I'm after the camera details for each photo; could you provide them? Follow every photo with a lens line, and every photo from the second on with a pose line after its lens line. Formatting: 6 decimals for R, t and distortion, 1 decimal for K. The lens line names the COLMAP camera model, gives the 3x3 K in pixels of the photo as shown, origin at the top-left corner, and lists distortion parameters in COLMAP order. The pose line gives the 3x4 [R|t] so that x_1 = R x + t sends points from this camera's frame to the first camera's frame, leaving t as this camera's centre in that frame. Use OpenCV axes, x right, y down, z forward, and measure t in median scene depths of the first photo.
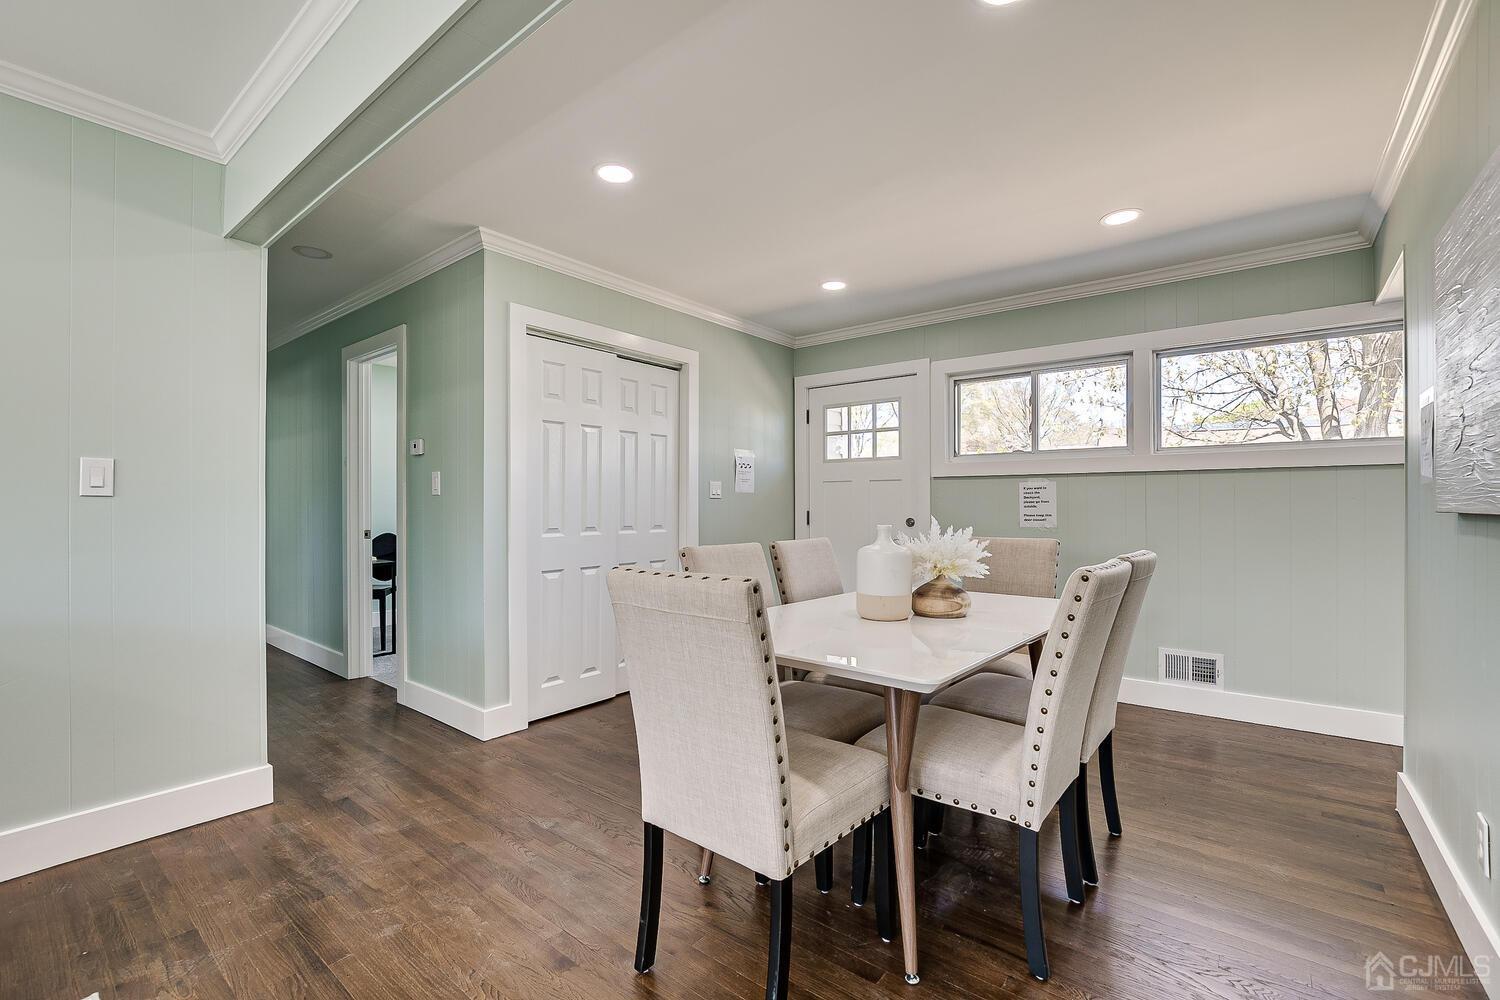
lens RADIAL K [[651.5, 0, 755.0], [0, 651.5, 502.6], [0, 0, 1]] dist [-0.014912, 0.000638]
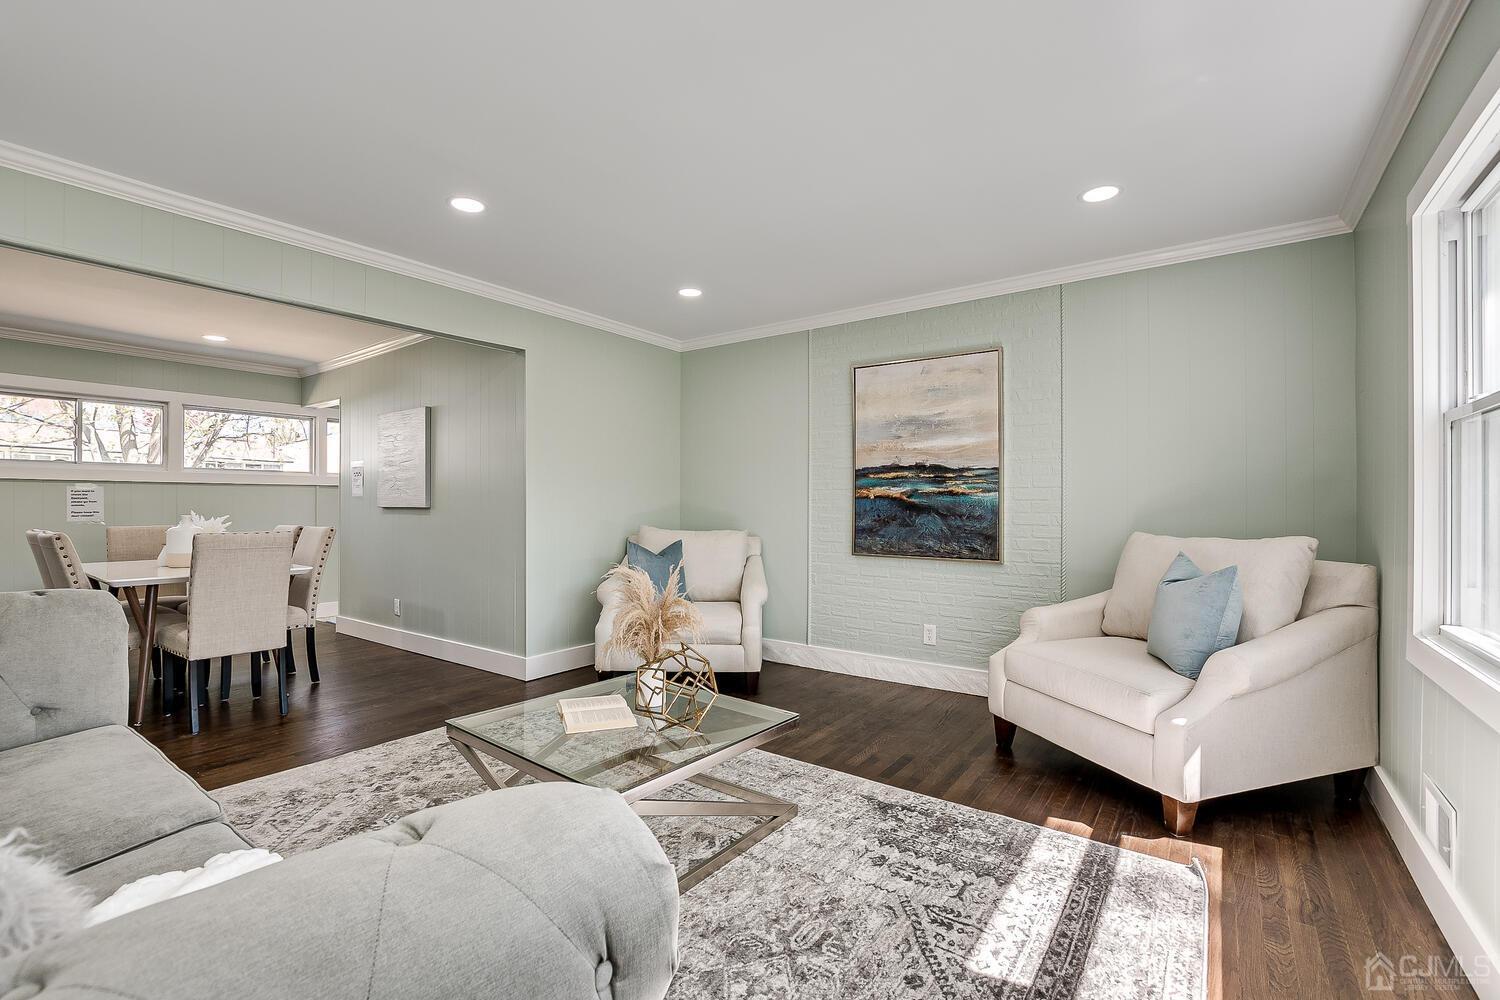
lens RADIAL K [[651.5, 0, 742.2], [0, 651.5, 505.4], [0, 0, 1]] dist [-0.014912, 0.000638]
pose [[-0.045977, -0.002073, 0.998940, -0.894736], [-0.002985, 0.999994, 0.001938, -0.000381], [-0.998938, -0.002893, -0.045983, -0.242095]]
